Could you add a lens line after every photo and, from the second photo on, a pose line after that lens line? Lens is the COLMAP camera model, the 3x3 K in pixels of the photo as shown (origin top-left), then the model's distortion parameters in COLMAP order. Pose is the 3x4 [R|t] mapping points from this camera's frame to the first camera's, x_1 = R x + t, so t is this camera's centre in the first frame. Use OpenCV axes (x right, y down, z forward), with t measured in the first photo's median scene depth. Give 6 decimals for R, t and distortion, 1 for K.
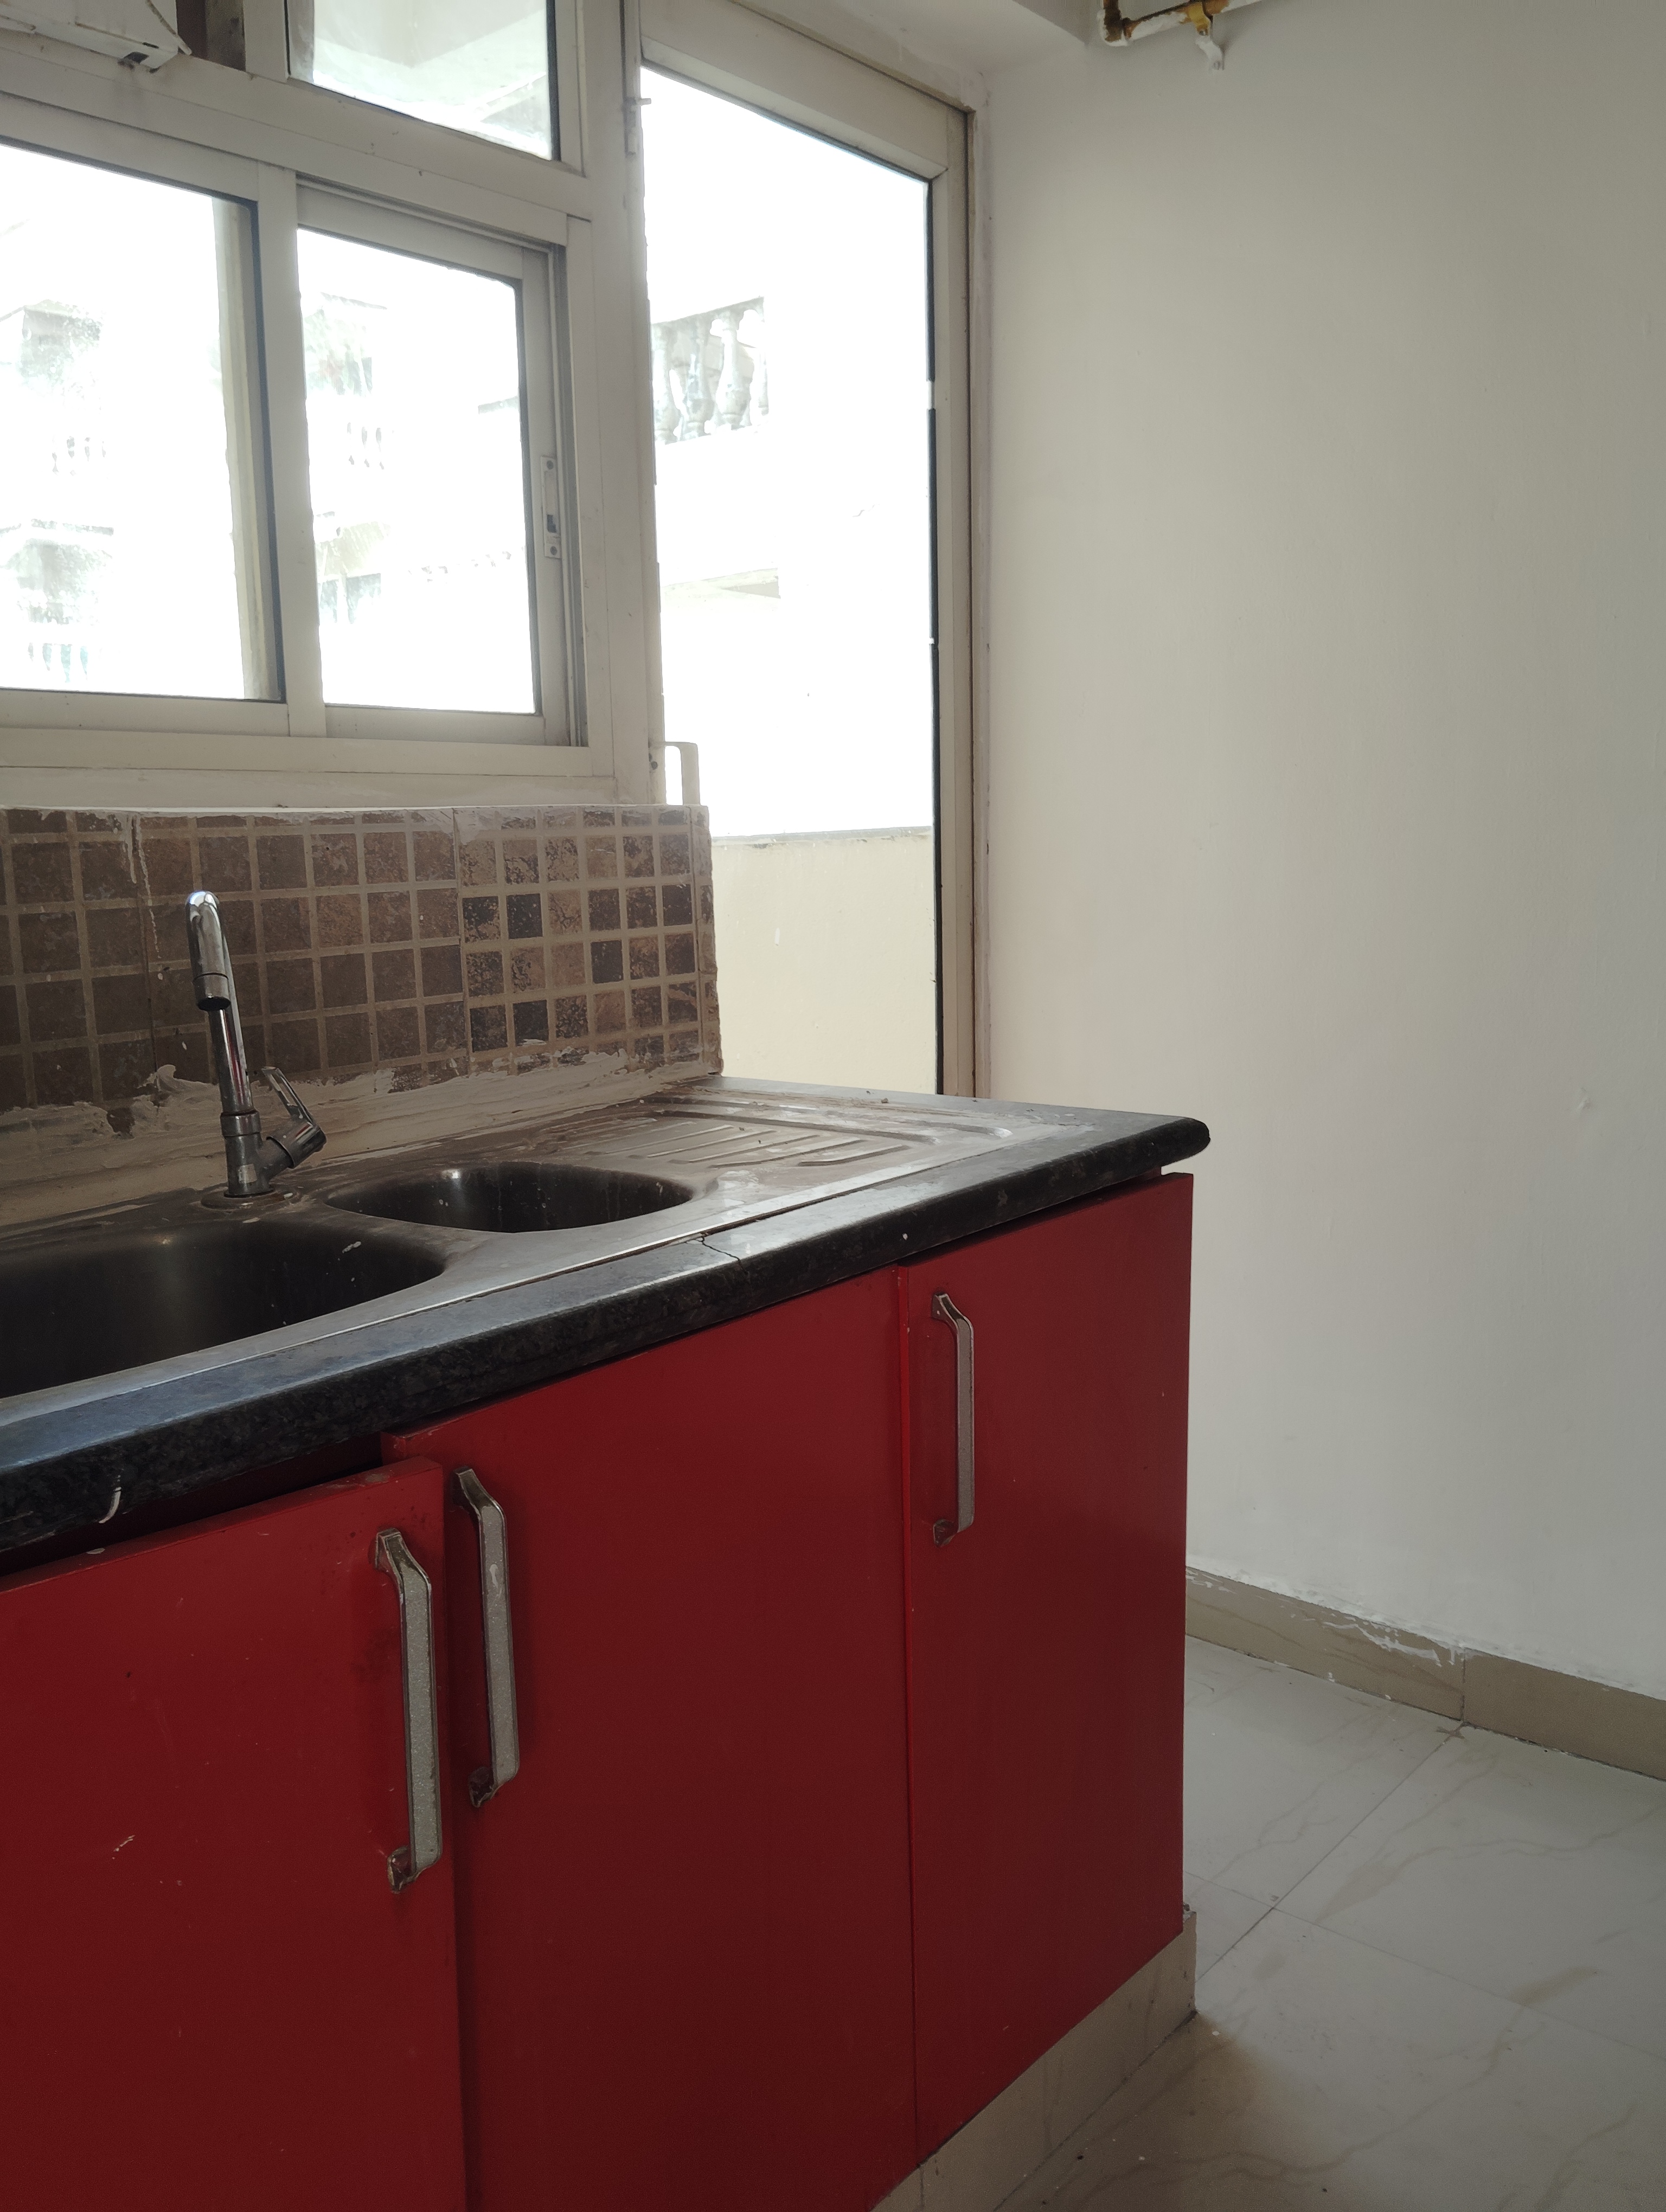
lens RADIAL K [[1767.1, 0, 833.0], [0, 1767.1, 1106.0], [0, 0, 1]] dist [0.080847, -0.173442]
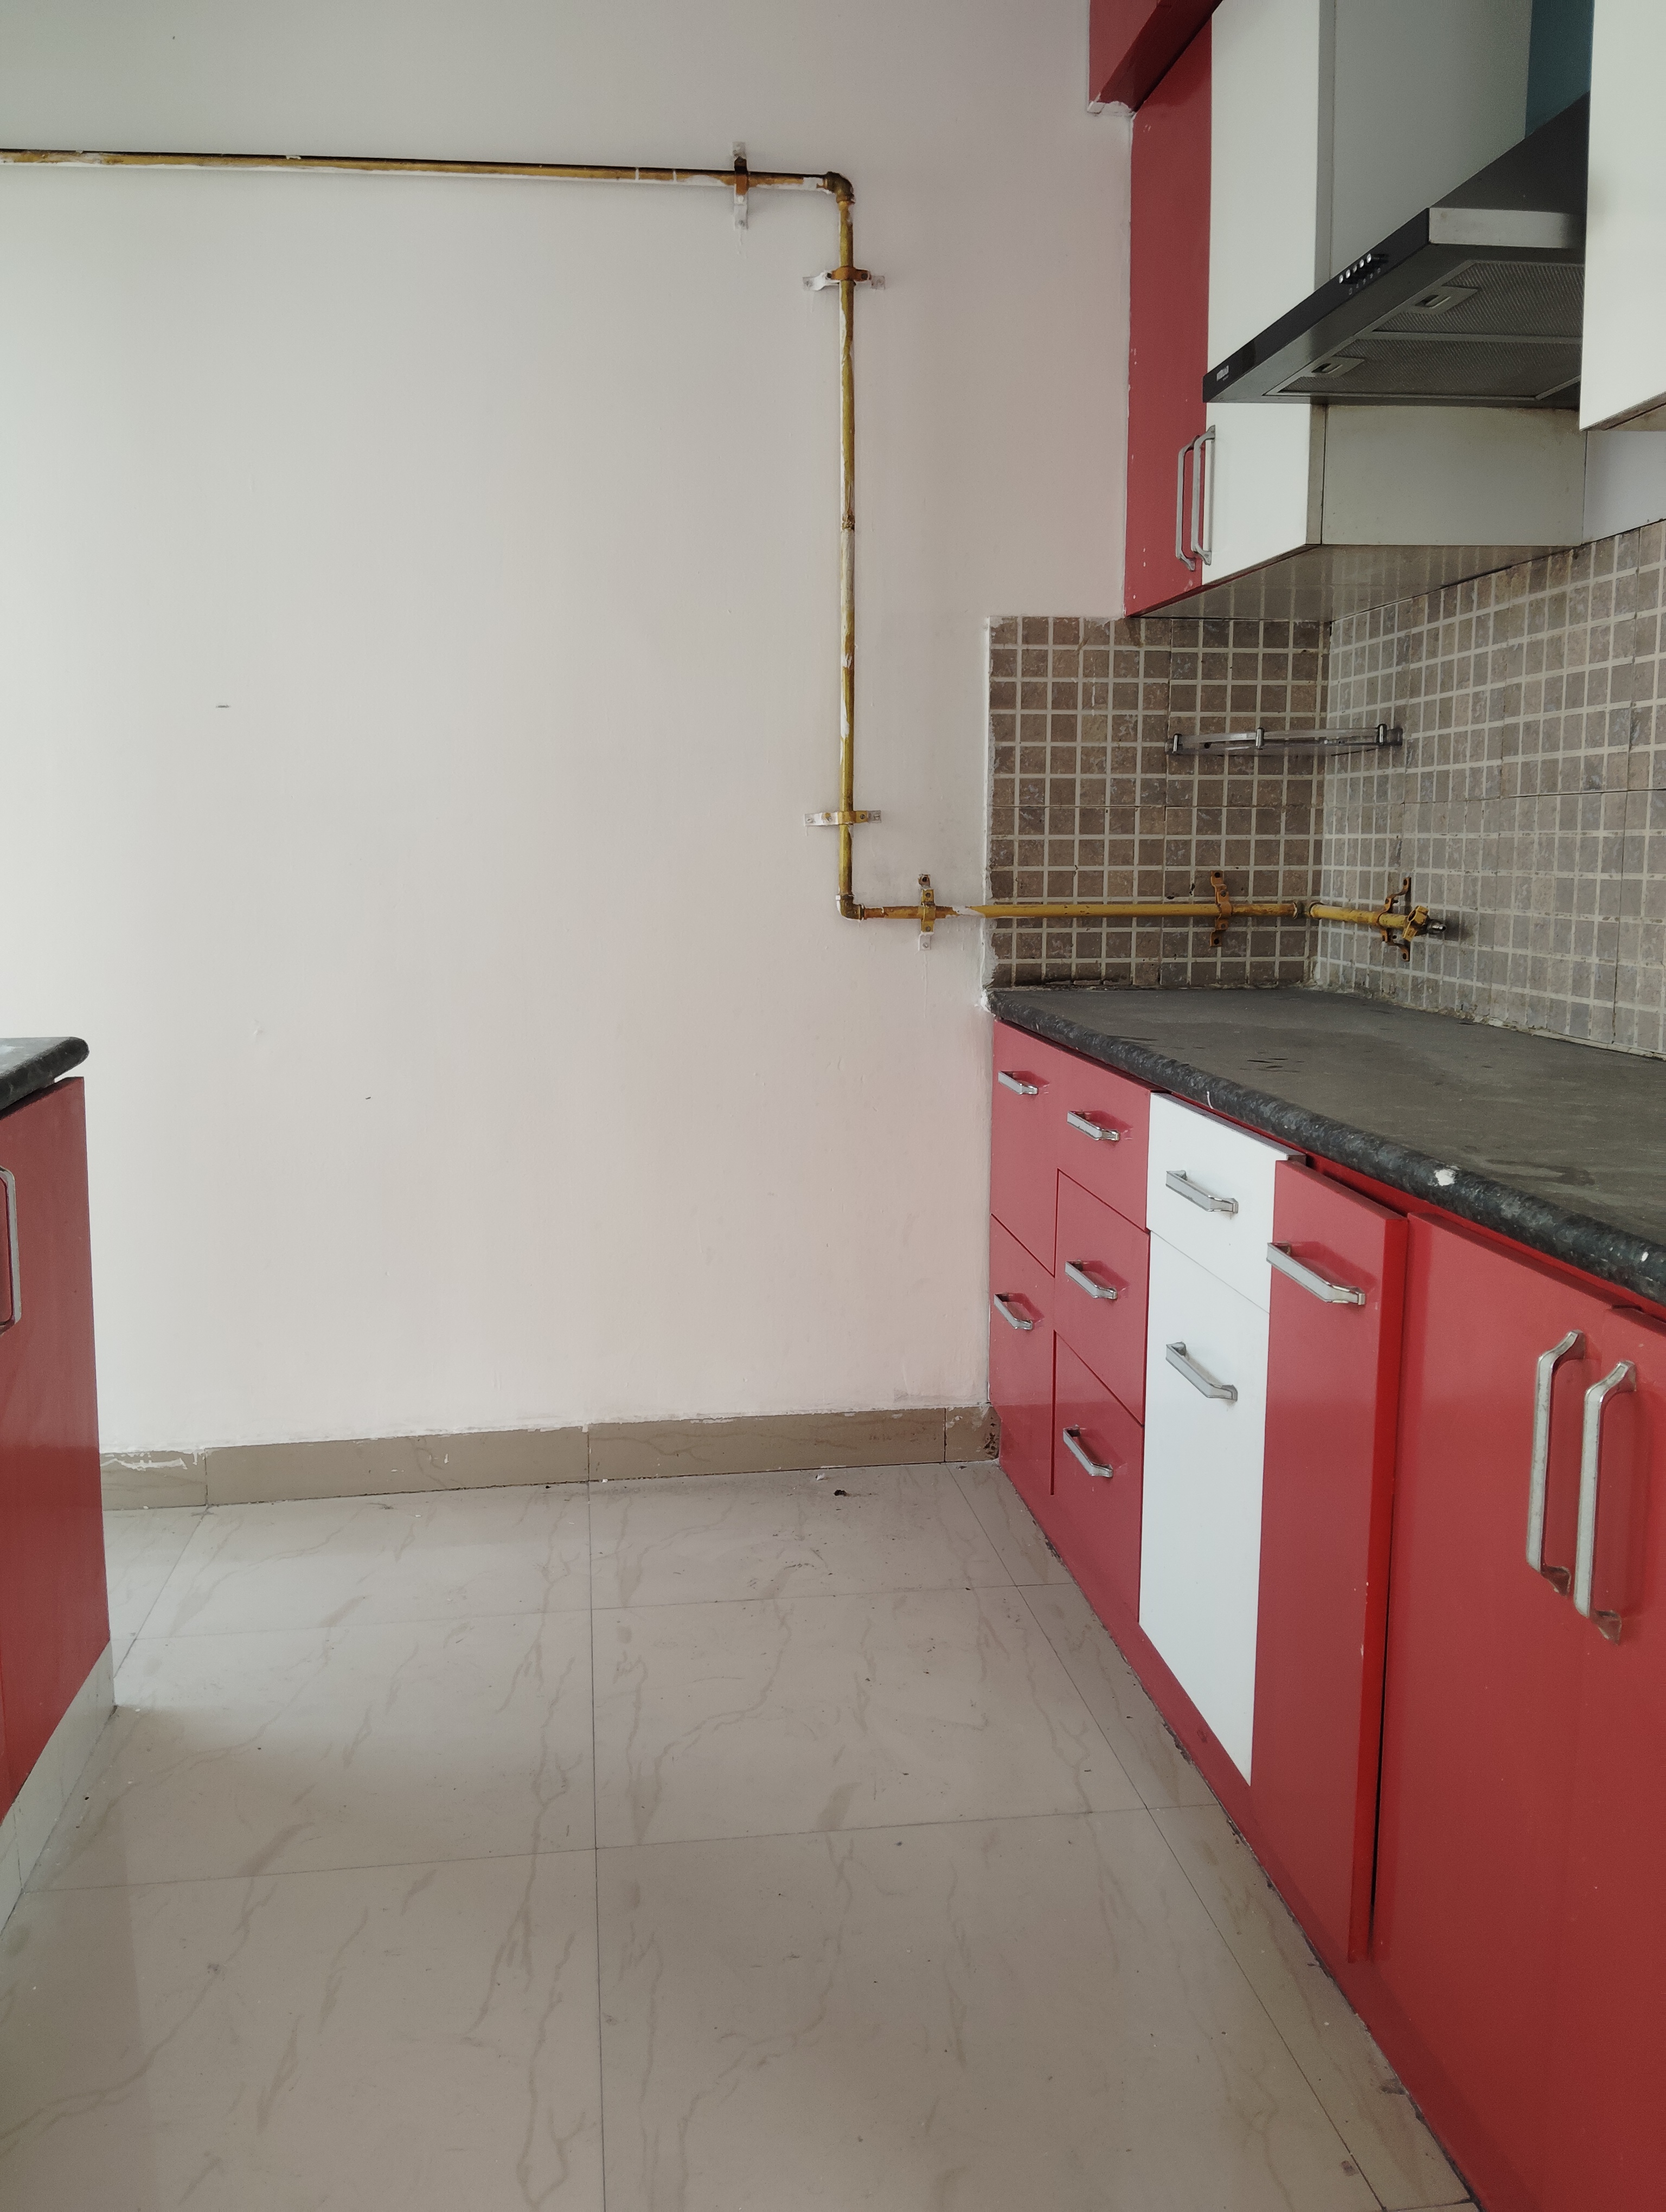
lens RADIAL K [[1767.1, 0, 833.0], [0, 1767.1, 1106.0], [0, 0, 1]] dist [0.080847, -0.173442]
pose [[0.656484, -0.095445, 0.748277, -0.396445], [0.098947, 0.994288, 0.040015, 0.054731], [-0.747822, 0.047771, 0.662178, -0.313130]]
